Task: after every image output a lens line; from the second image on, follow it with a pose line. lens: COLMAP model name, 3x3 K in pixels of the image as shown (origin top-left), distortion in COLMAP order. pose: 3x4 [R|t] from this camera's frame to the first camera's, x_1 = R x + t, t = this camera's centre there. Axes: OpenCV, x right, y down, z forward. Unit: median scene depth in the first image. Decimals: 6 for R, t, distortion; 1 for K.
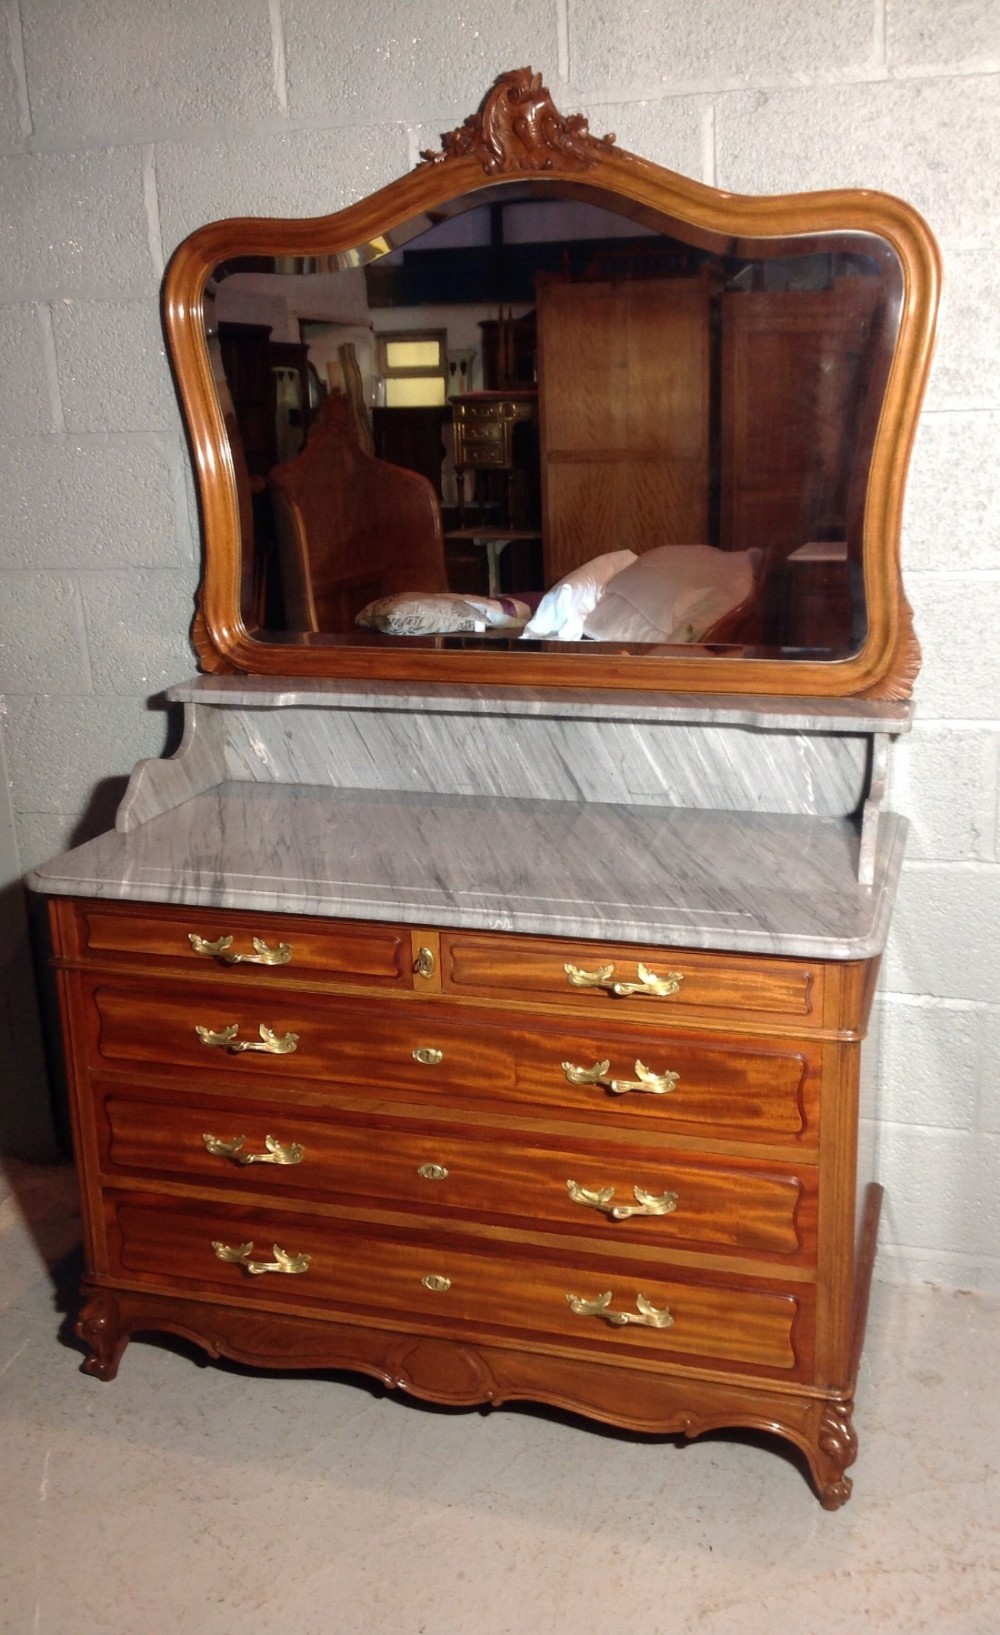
lens RADIAL K [[1495.3, 0, 522.2], [0, 1495.3, 797.0], [0, 0, 1]] dist [0.064175, -0.106727]
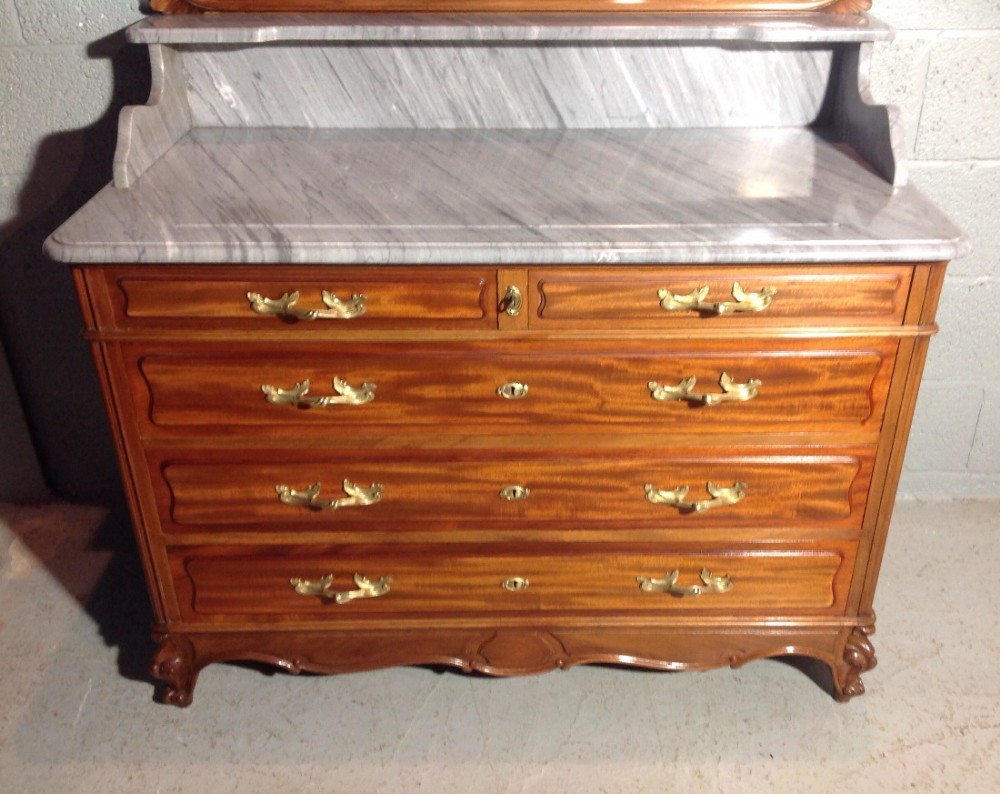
lens RADIAL K [[1012.9, 0, 534.0], [0, 1012.9, 390.4], [0, 0, 1]] dist [0.041248, 0.000000]
pose [[0.960734, -0.122559, 0.248937, -0.207102], [0.057980, 0.966030, 0.251842, 0.000118], [-0.271346, -0.227520, 0.935204, 0.329256]]
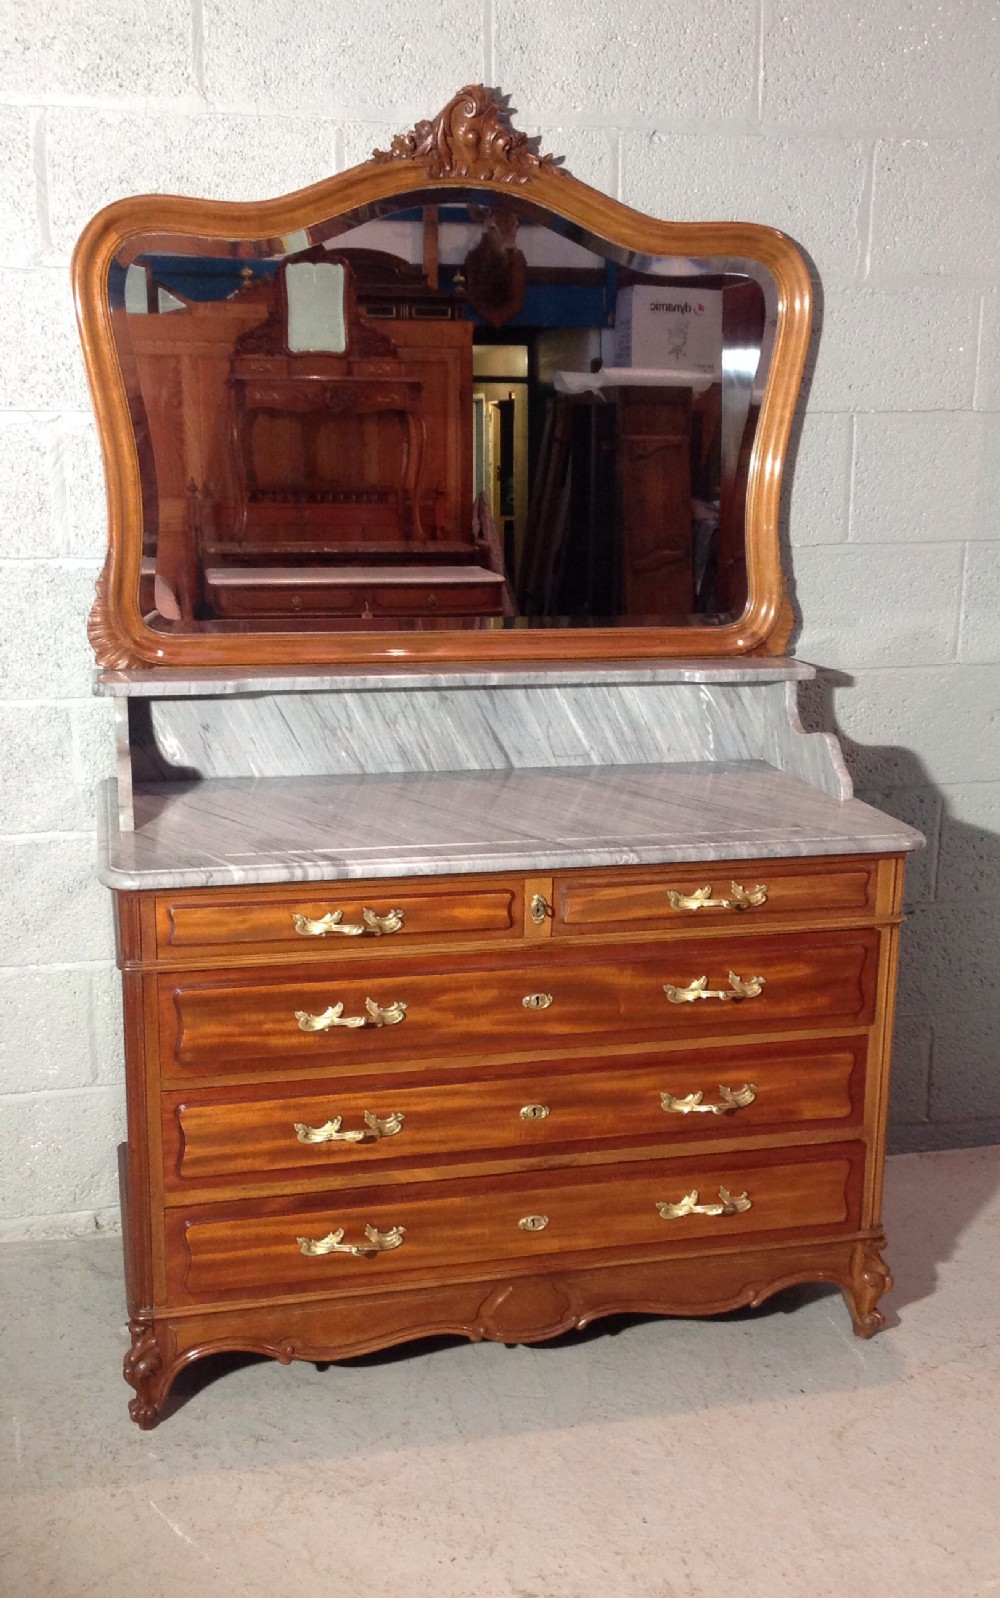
lens RADIAL K [[1560.3, 0, 490.6], [0, 1560.3, 798.4], [0, 0, 1]] dist [0.044563, -0.003521]
pose [[0.886755, -0.085839, 0.454200, -0.545308], [0.097979, 0.995183, -0.003209, 0.030312], [-0.451737, 0.047347, 0.890894, 0.020027]]
